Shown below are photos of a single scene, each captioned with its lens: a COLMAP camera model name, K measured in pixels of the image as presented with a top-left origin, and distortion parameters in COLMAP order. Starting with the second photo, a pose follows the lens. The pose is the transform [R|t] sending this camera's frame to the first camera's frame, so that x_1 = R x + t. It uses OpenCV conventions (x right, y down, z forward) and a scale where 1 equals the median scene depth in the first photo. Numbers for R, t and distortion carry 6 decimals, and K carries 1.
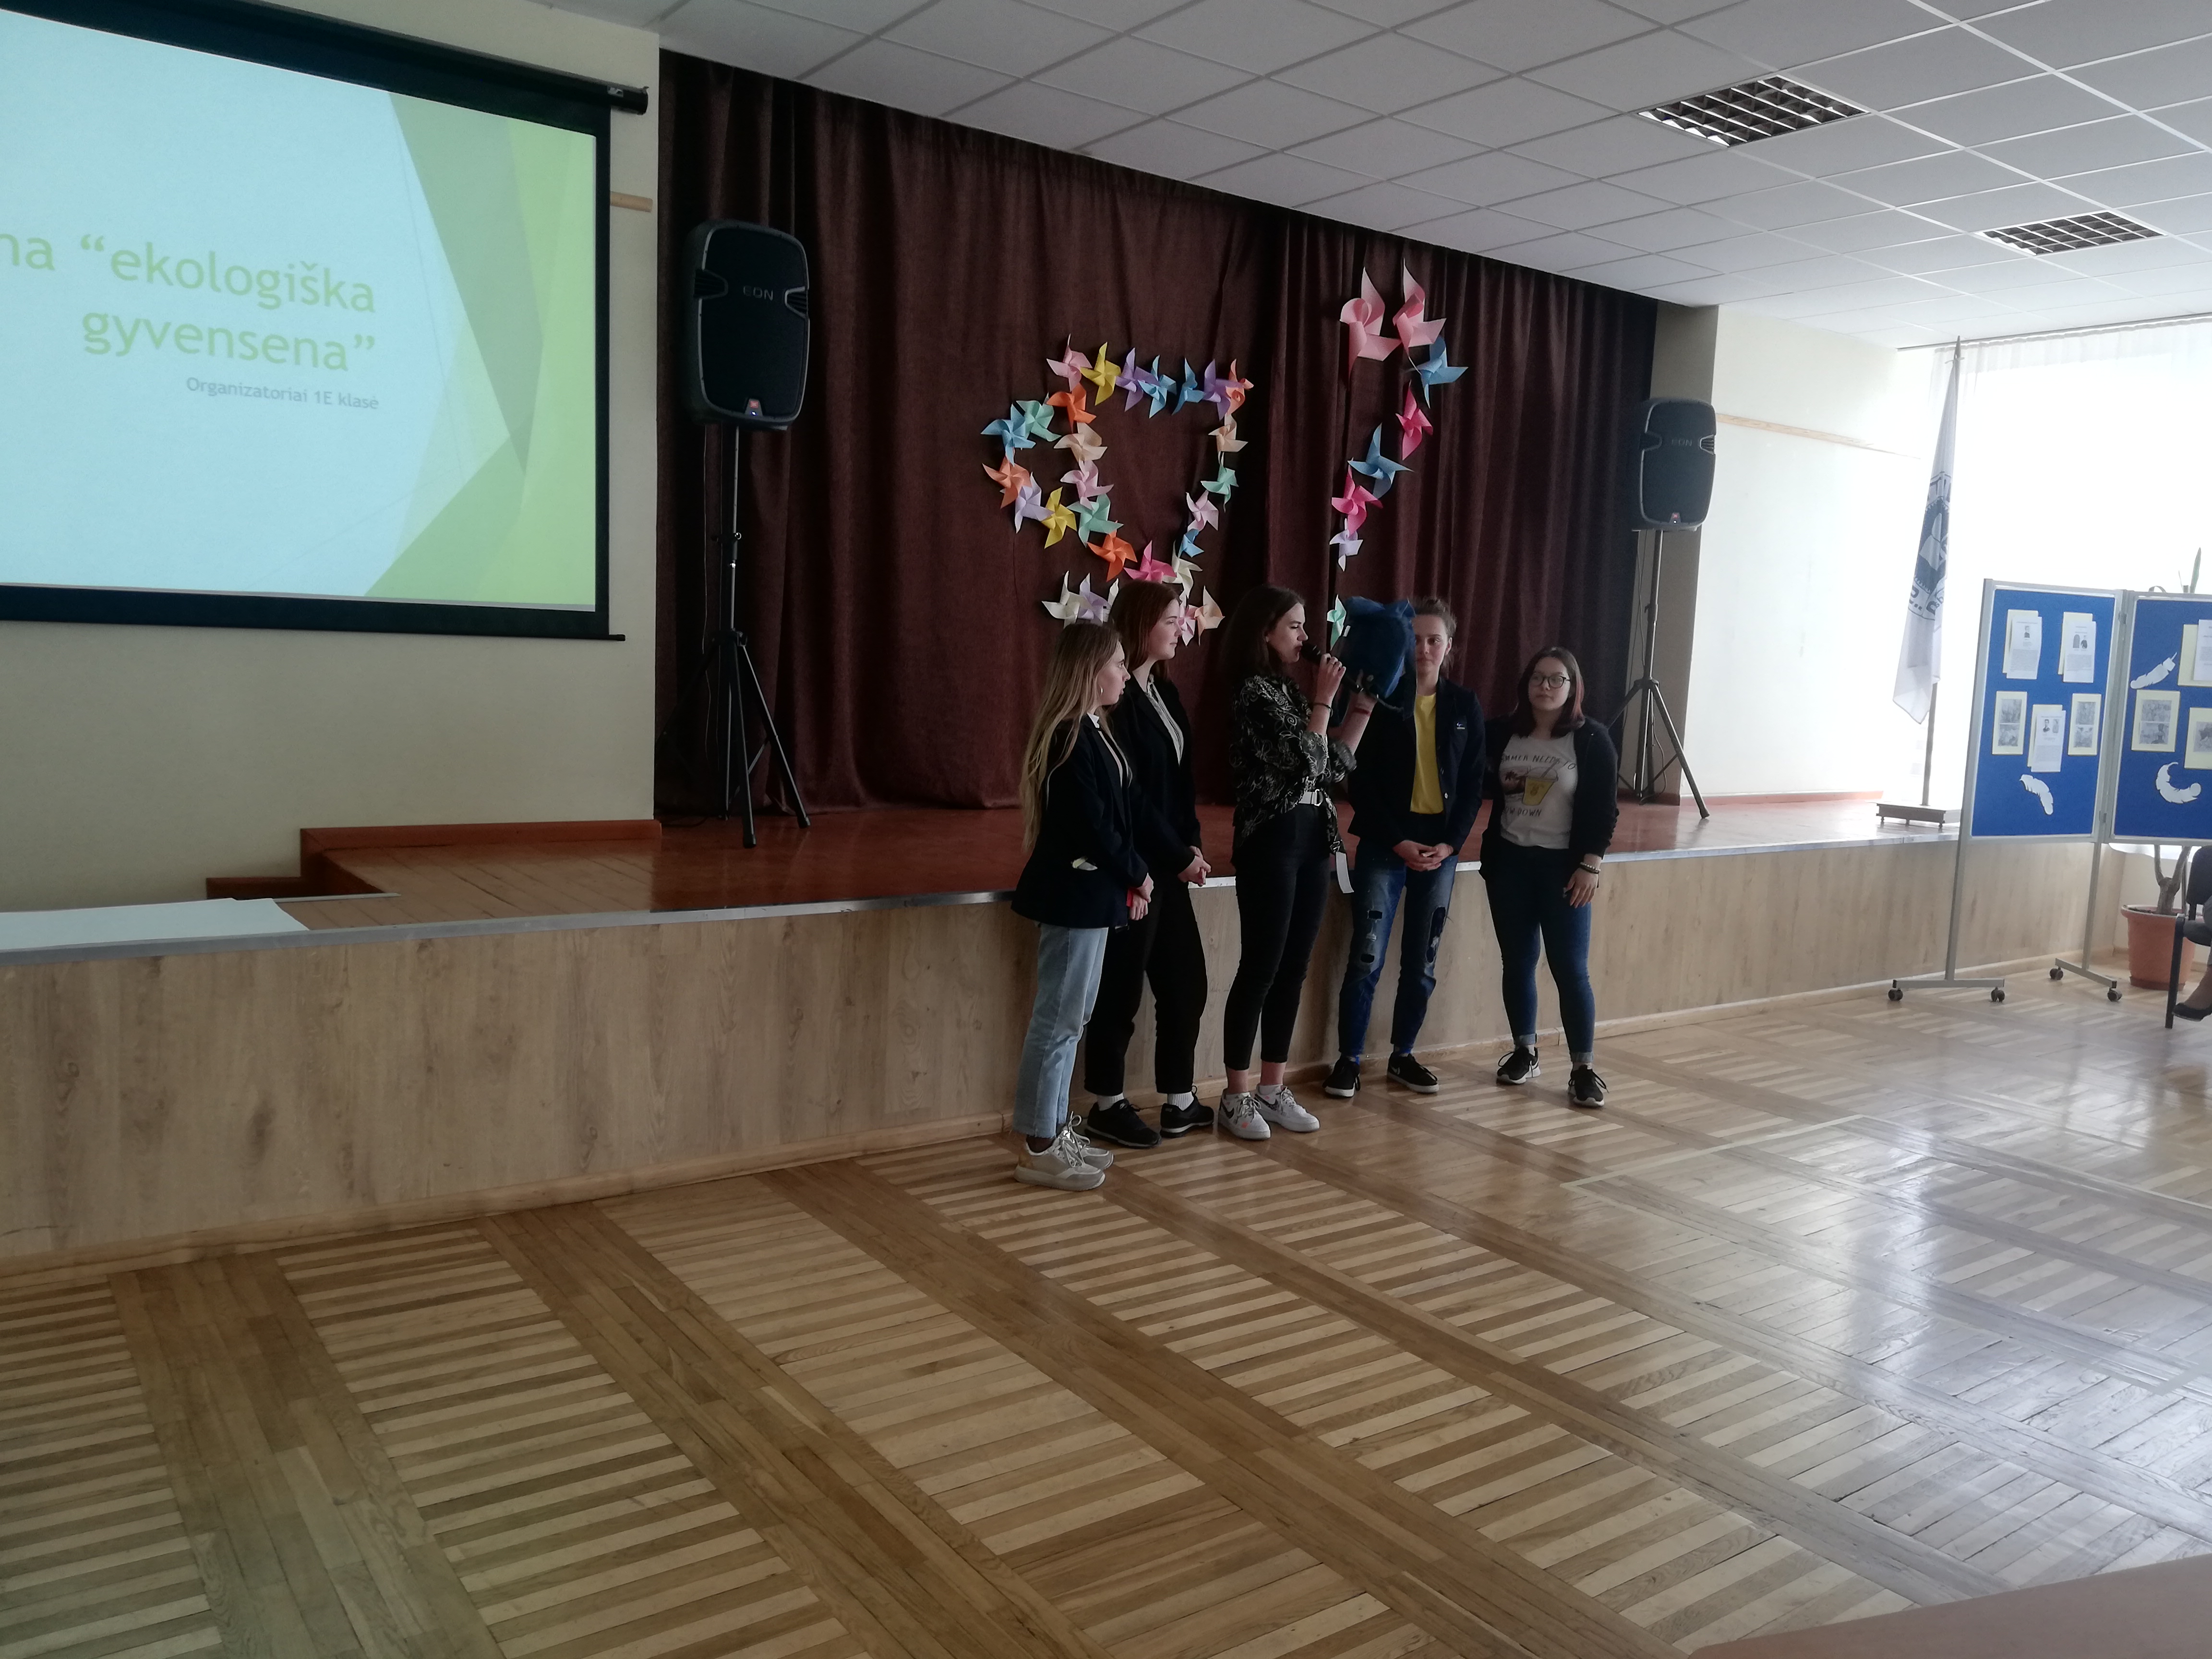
lens RADIAL K [[1672.2, 0, 1089.4], [0, 1672.2, 830.3], [0, 0, 1]] dist [0.046842, -0.081006]
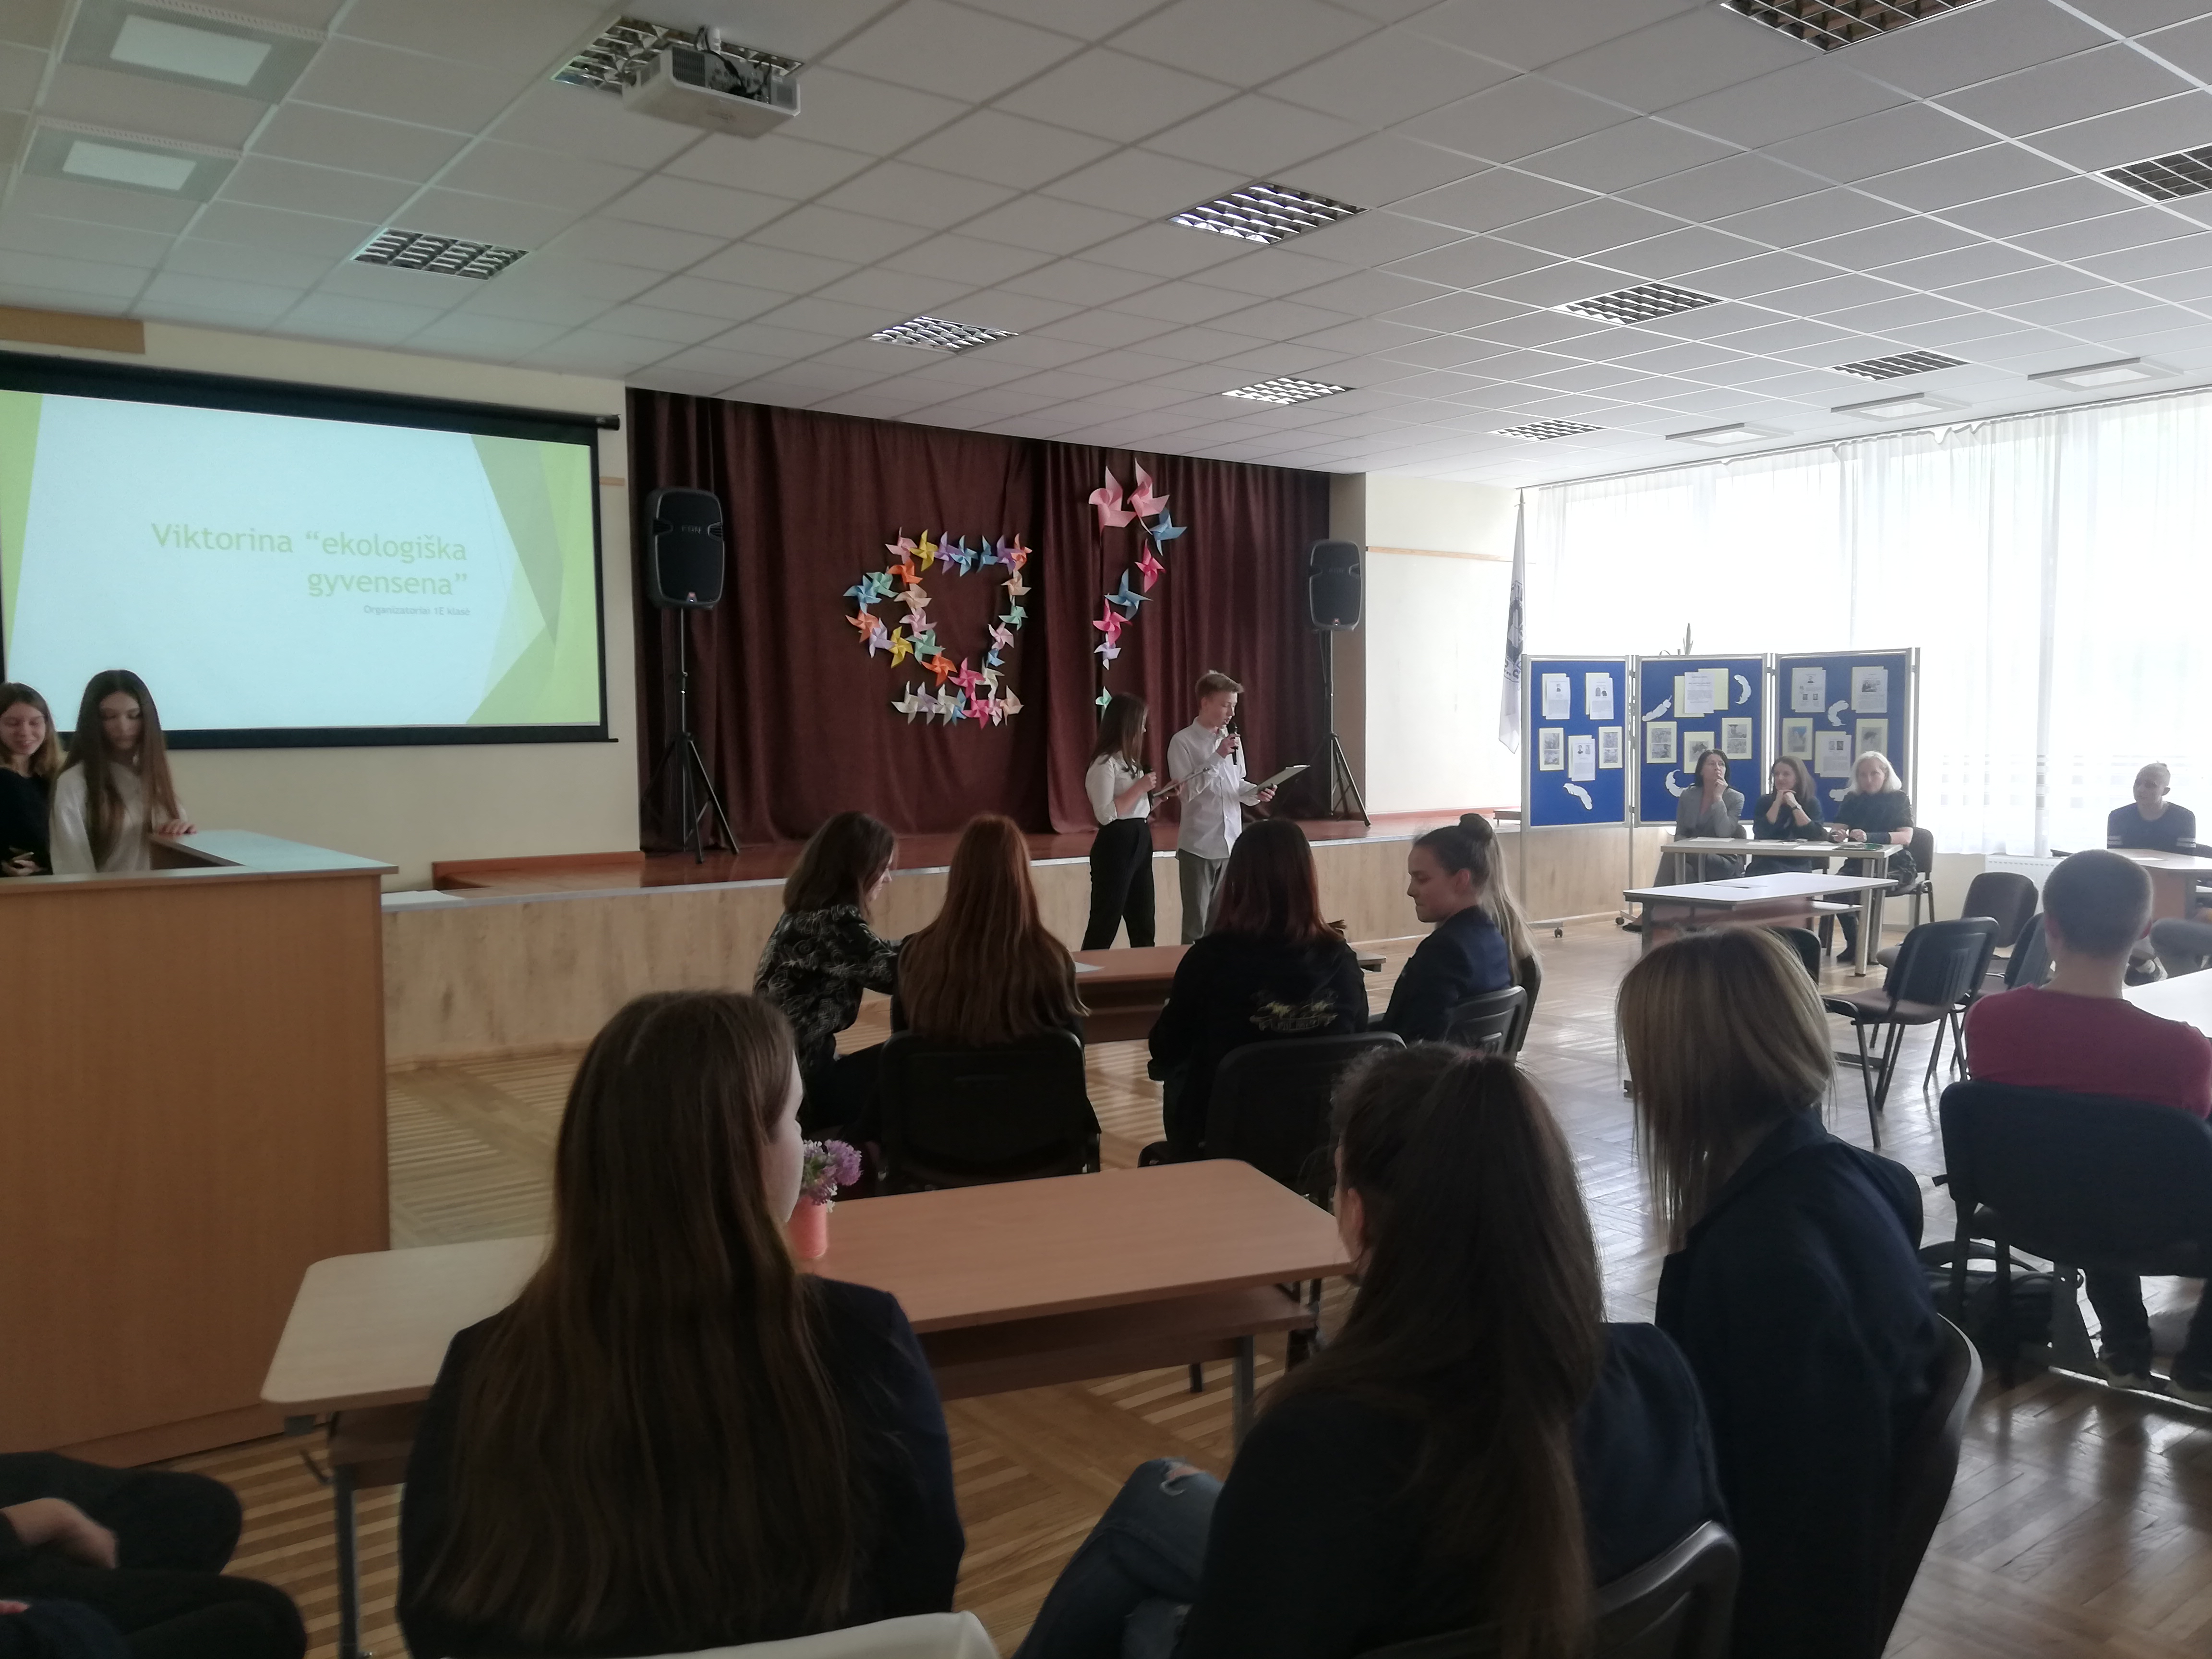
lens RADIAL K [[1672.2, 0, 1109.8], [0, 1672.2, 814.5], [0, 0, 1]] dist [0.046842, -0.081006]
pose [[0.997936, -0.054817, 0.033442, 0.122056], [0.056661, 0.996768, -0.056943, 0.066407], [-0.030212, 0.058720, 0.997817, -0.549357]]
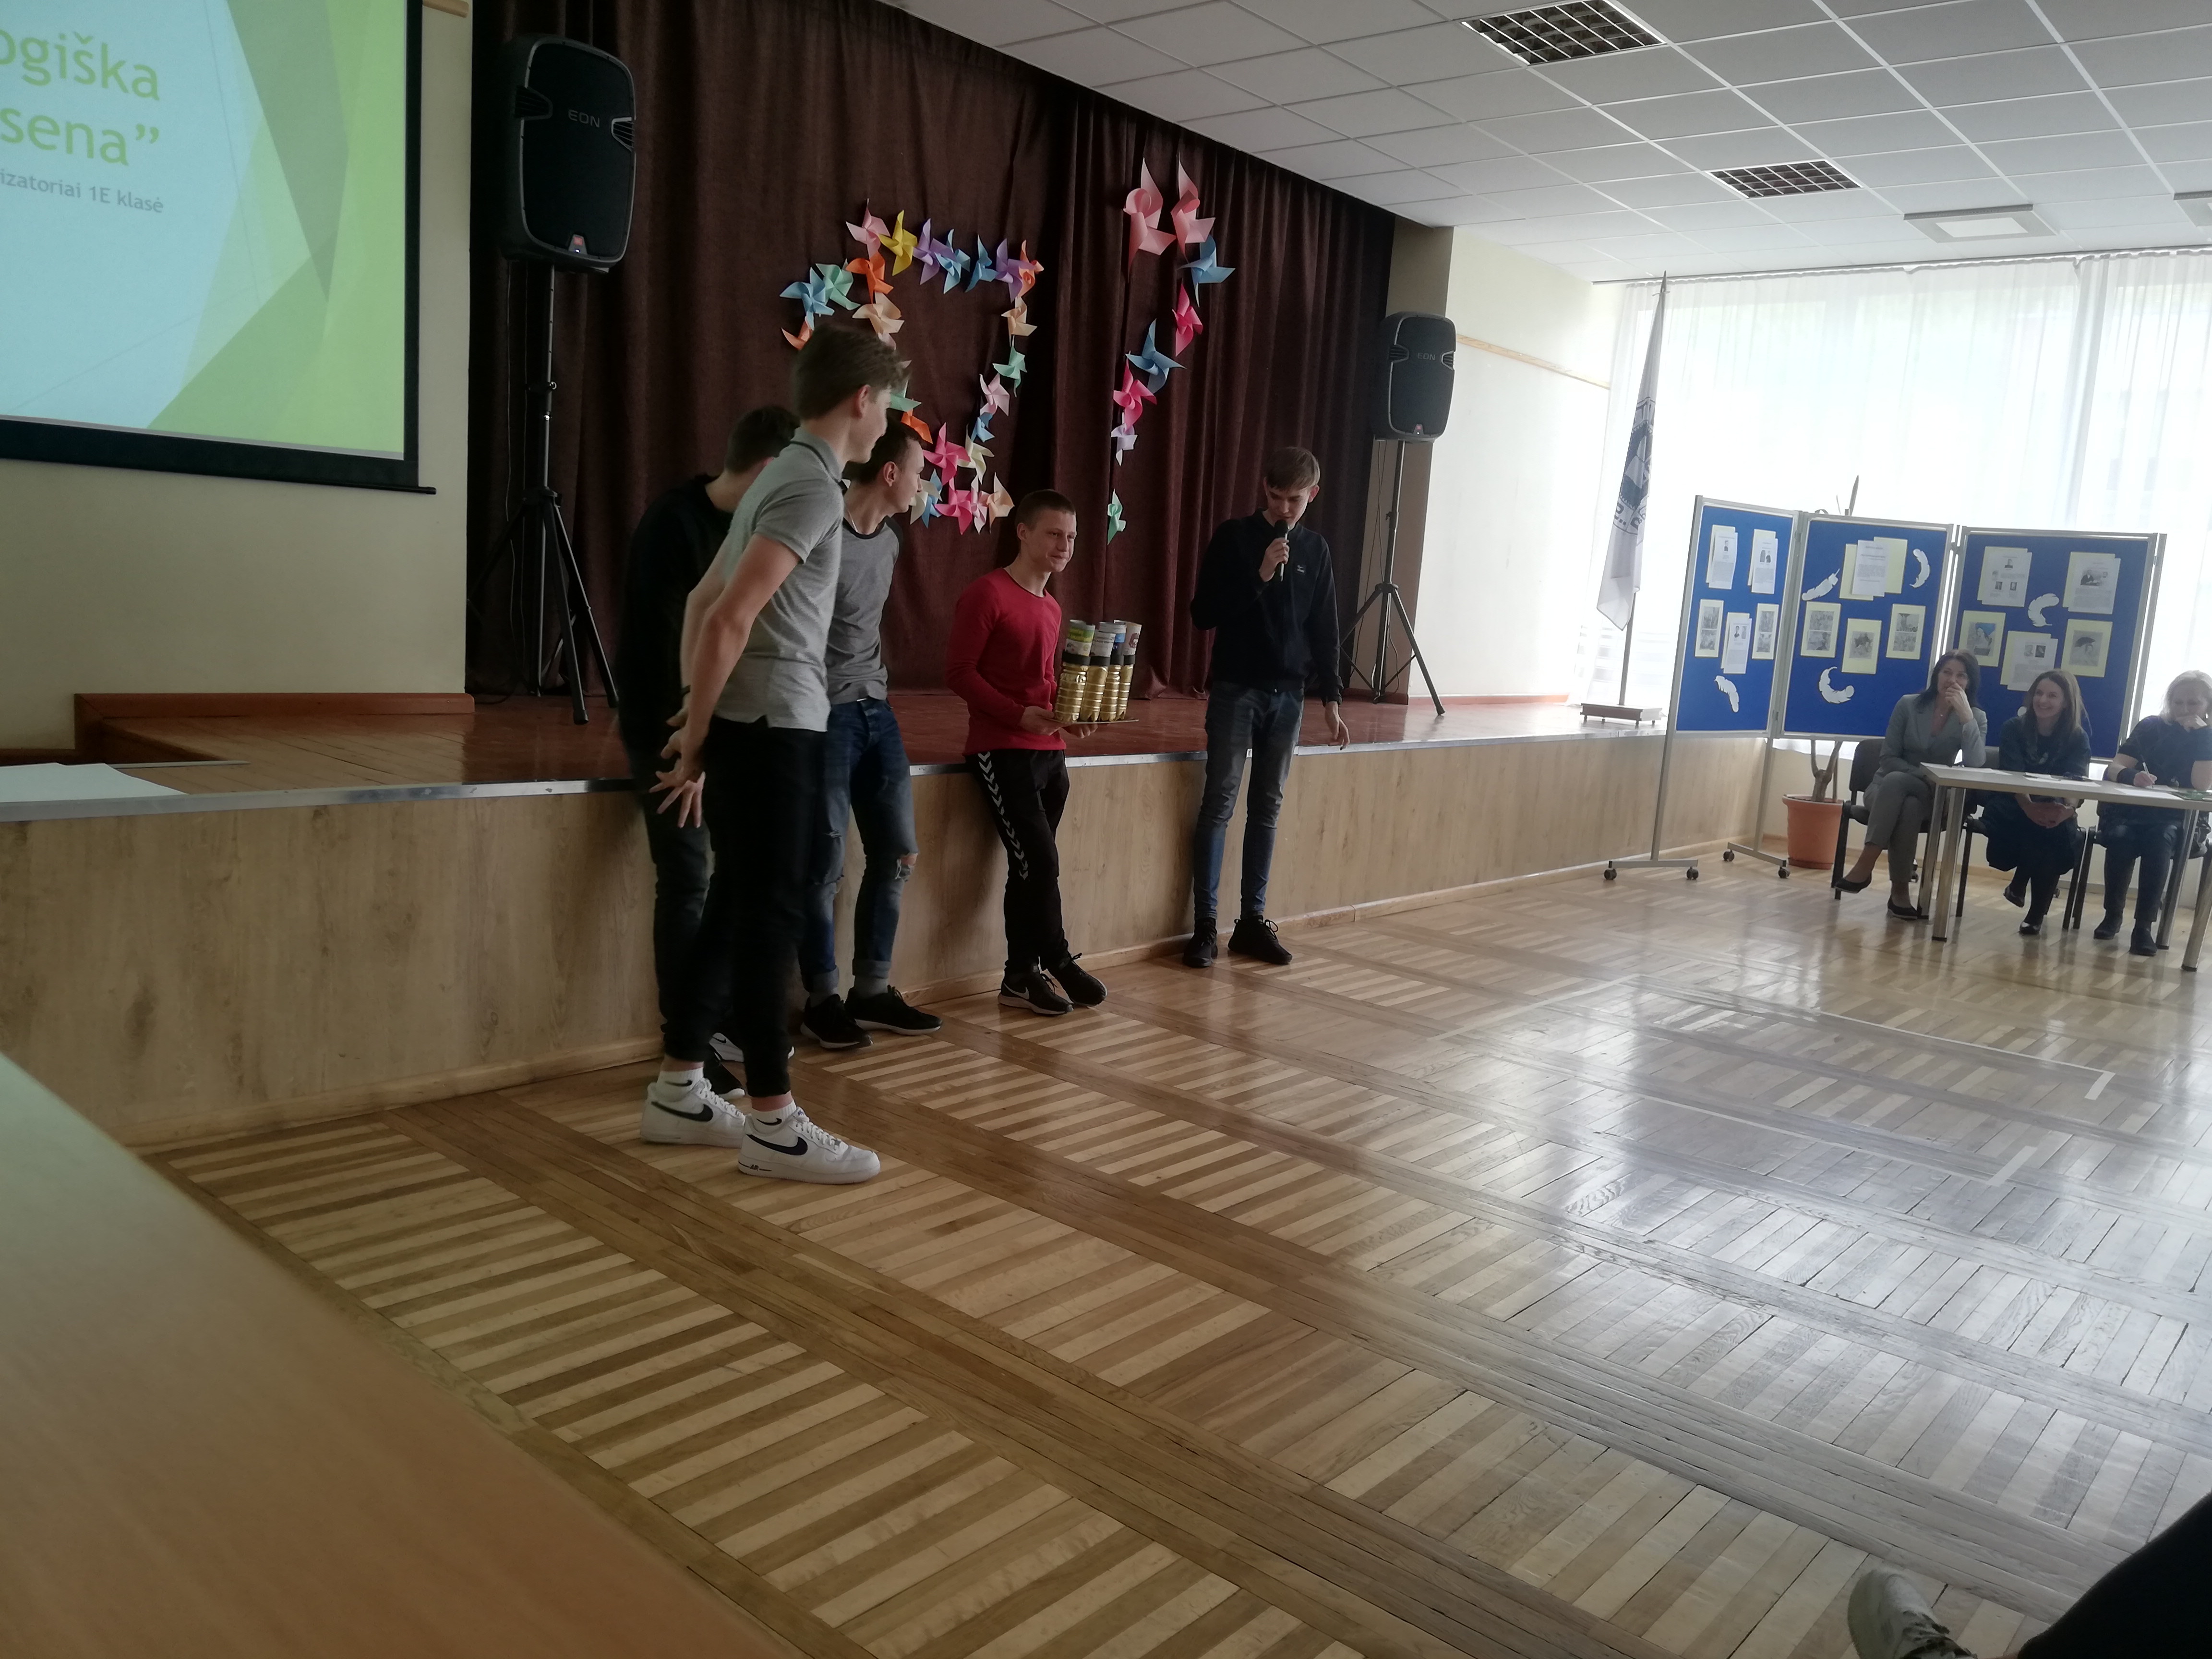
lens RADIAL K [[1672.2, 0, 1110.0], [0, 1672.2, 835.6], [0, 0, 1]] dist [0.046842, -0.081006]
pose [[0.971224, -0.008591, 0.238011, -0.119261], [-0.003910, 0.998639, 0.052001, 0.019368], [-0.238134, -0.051435, 0.969869, 0.016466]]
